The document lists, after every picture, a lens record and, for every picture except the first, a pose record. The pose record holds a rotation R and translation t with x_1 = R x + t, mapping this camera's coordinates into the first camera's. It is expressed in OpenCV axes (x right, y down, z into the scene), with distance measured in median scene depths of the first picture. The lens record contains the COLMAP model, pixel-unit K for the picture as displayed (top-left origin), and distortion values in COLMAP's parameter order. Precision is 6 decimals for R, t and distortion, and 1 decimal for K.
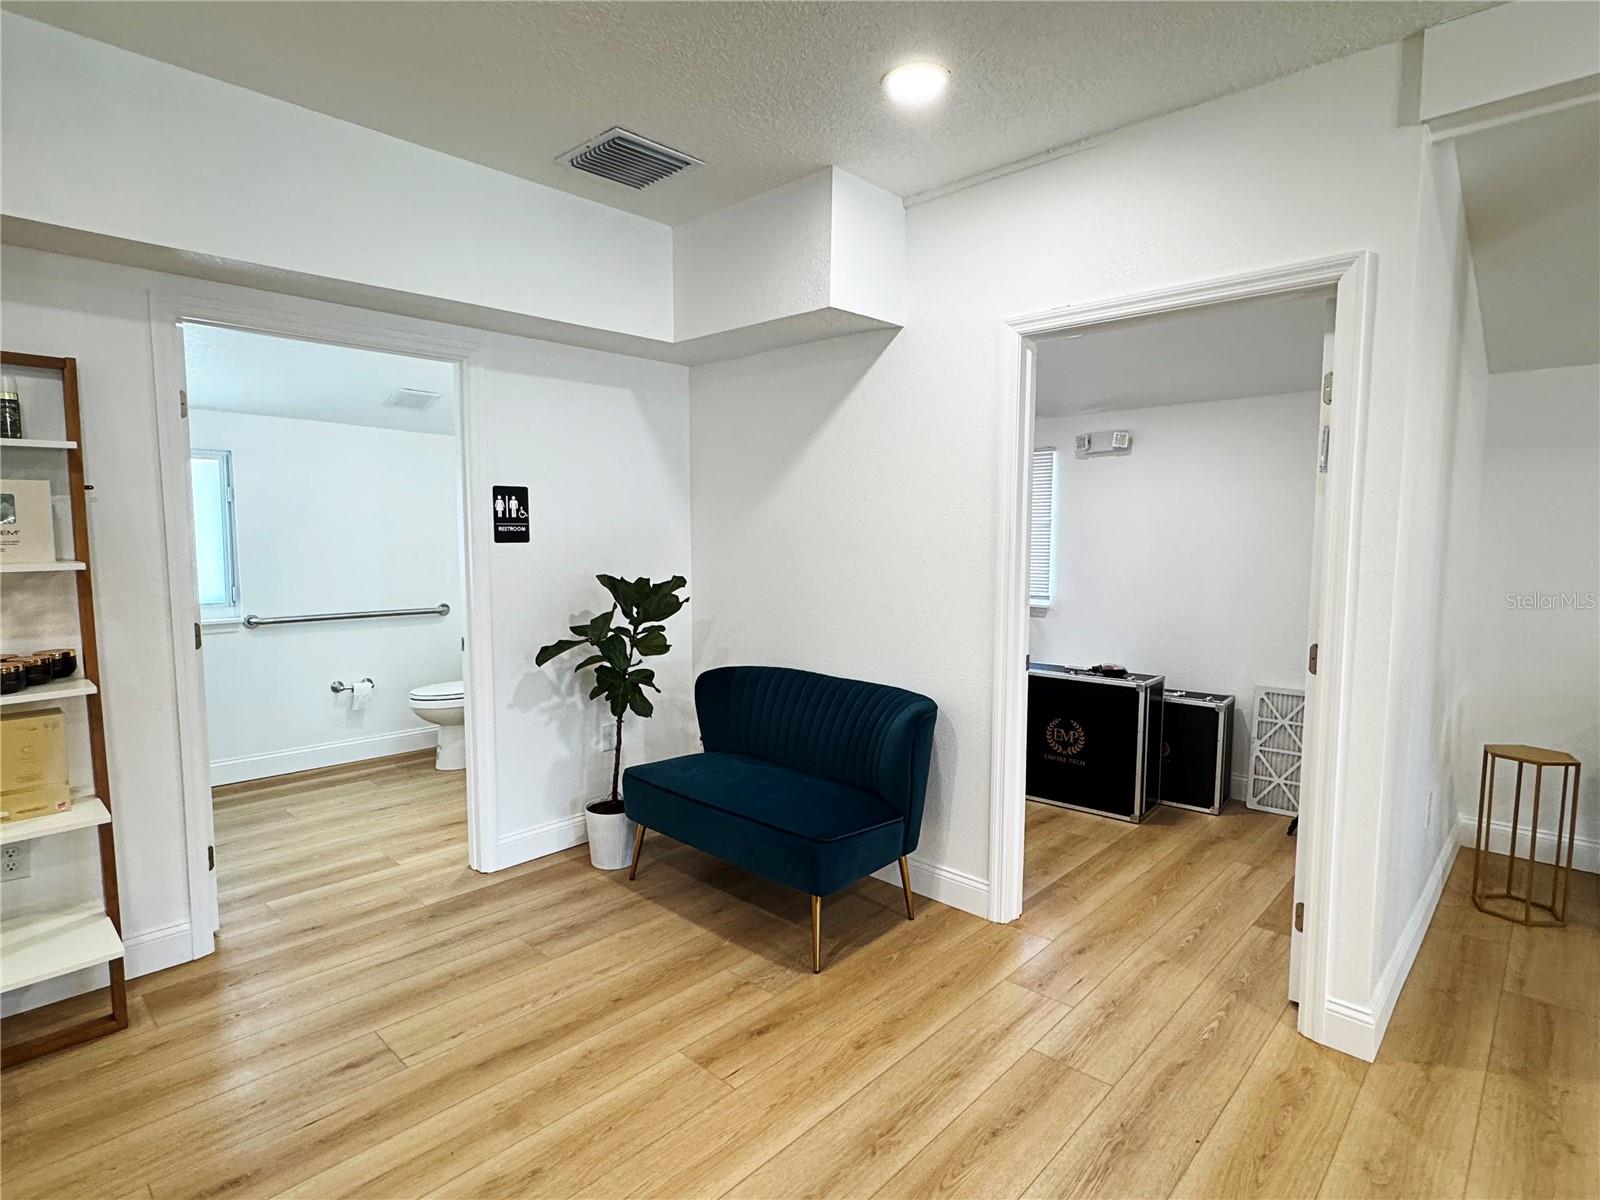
lens RADIAL K [[837.9, 0, 800.5], [0, 837.9, 602.0], [0, 0, 1]] dist [0.000007, 0.000073]
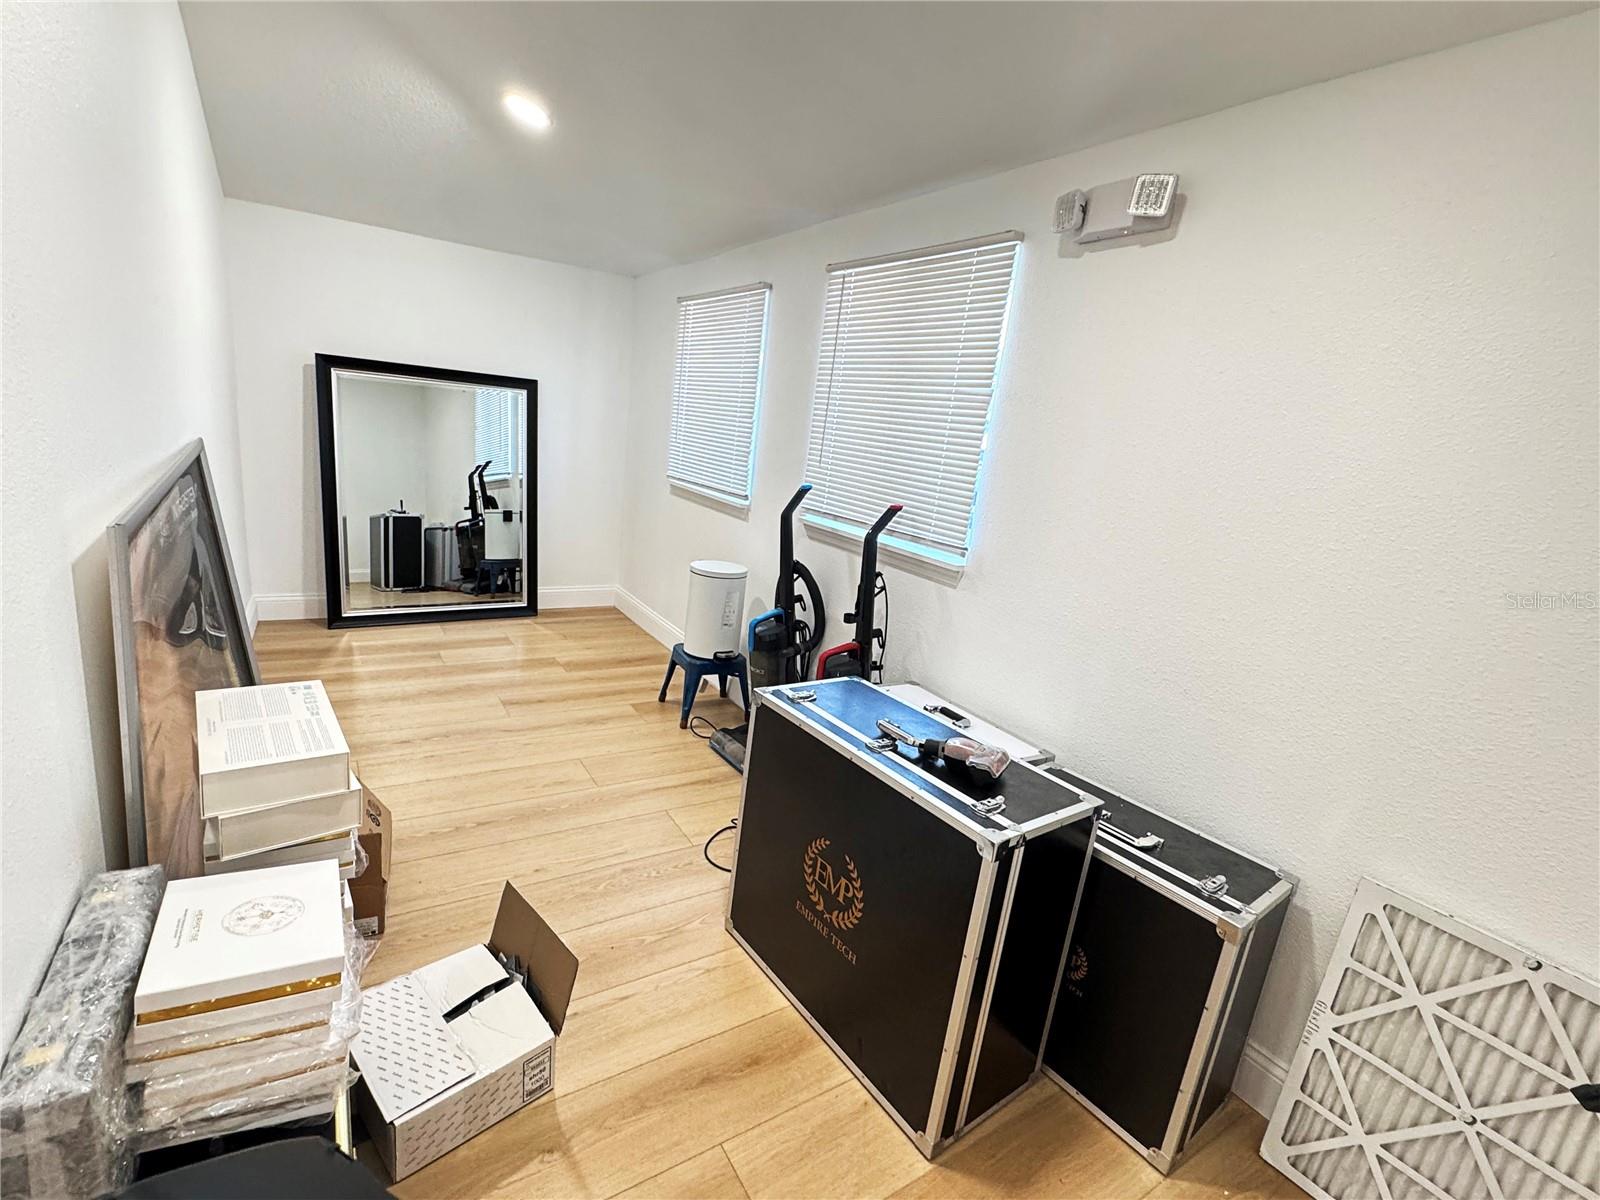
lens RADIAL K [[744.3, 0, 792.2], [0, 744.3, 604.0], [0, 0, 1]] dist [-0.004915, -0.001442]
pose [[0.964317, 0.157746, -0.212624, 0.355017], [-0.126676, 0.980130, 0.152641, -0.034842], [0.232477, -0.120260, 0.965138, 0.646718]]
